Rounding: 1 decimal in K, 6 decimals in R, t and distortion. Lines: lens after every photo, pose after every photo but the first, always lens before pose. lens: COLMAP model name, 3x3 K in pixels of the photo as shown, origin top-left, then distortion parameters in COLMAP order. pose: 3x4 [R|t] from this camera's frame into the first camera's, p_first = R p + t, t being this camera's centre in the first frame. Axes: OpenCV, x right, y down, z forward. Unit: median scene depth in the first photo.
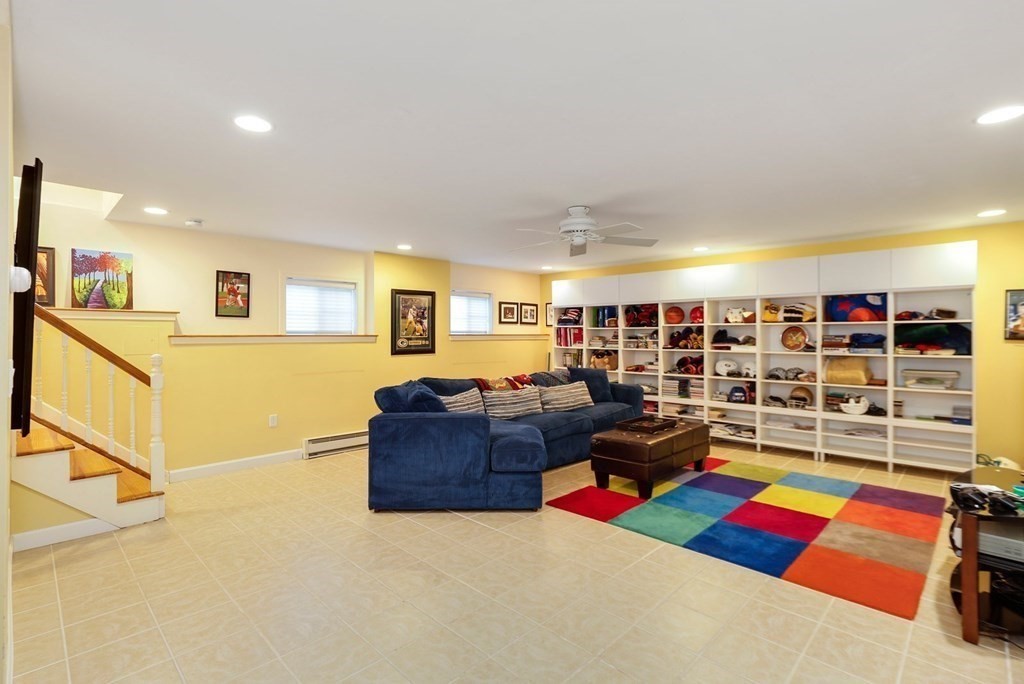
lens RADIAL K [[482.9, 0, 513.1], [0, 482.9, 338.0], [0, 0, 1]] dist [-0.004321, 0.000284]
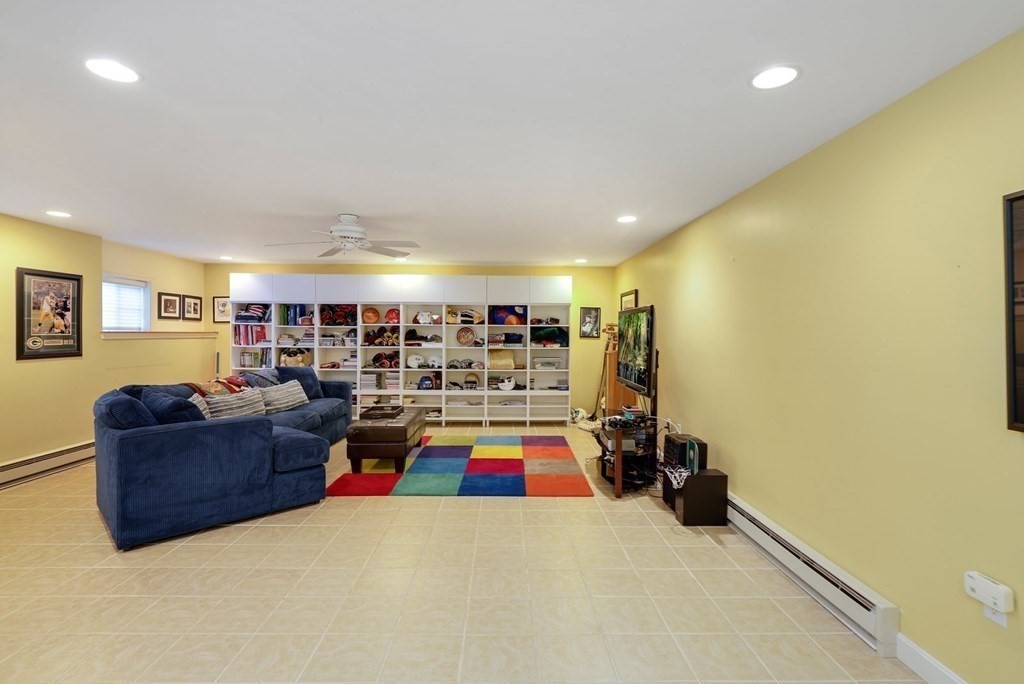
lens RADIAL K [[482.9, 0, 513.1], [0, 482.9, 338.0], [0, 0, 1]] dist [-0.004321, 0.000284]
pose [[0.713165, -0.002633, 0.700991, -0.261340], [-0.000533, 0.999991, 0.004299, -0.001028], [-0.700996, -0.003439, 0.713157, -0.023103]]
